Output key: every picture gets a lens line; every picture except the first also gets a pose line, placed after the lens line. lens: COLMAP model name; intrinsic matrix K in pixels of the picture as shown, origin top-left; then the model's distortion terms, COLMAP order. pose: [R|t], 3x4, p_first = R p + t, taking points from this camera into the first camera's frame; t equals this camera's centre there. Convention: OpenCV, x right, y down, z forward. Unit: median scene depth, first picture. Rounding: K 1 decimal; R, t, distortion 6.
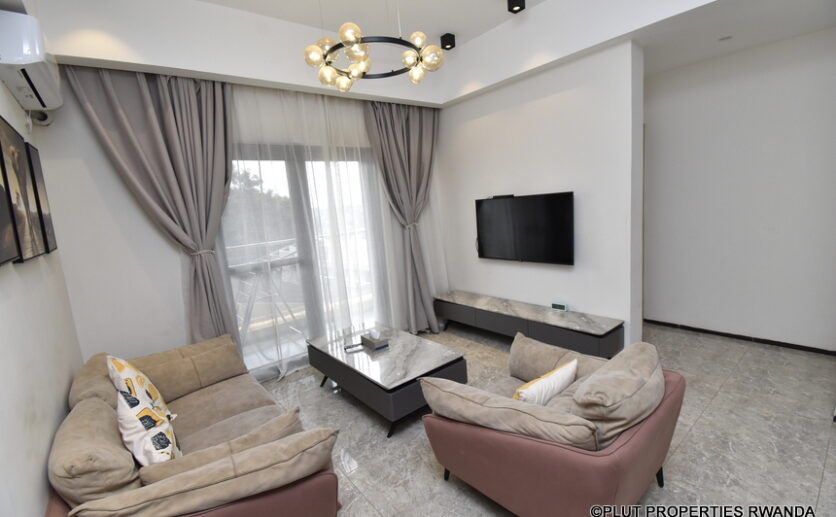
lens RADIAL K [[371.6, 0, 418.0], [0, 371.6, 258.5], [0, 0, 1]] dist [0.025032, -0.027366]
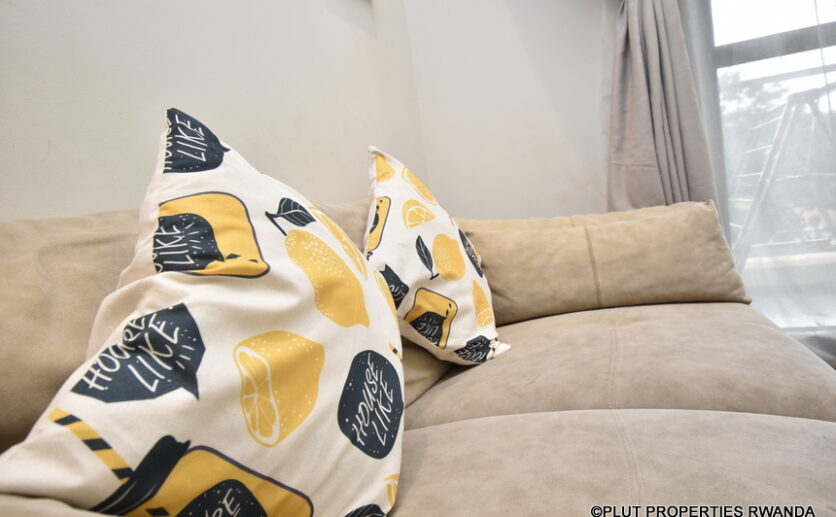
lens RADIAL K [[487.1, 0, 418.0], [0, 487.1, 258.5], [0, 0, 1]] dist [0.000373, 0.000021]
pose [[0.511082, 0.084888, -0.855330, -0.225095], [-0.030113, 0.996269, 0.080882, 0.213639], [0.859005, -0.015581, 0.511731, 0.494453]]
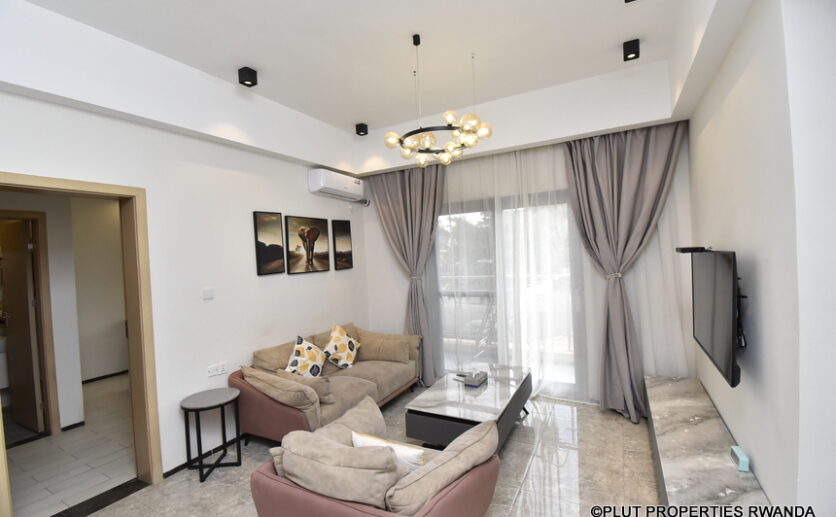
lens RADIAL K [[371.6, 0, 418.0], [0, 371.6, 258.5], [0, 0, 1]] dist [0.025032, -0.027366]
pose [[0.381669, 0.073867, -0.921343, 0.753405], [-0.125976, 0.991657, 0.027319, -0.126420], [0.915674, 0.105640, 0.387790, 0.377370]]
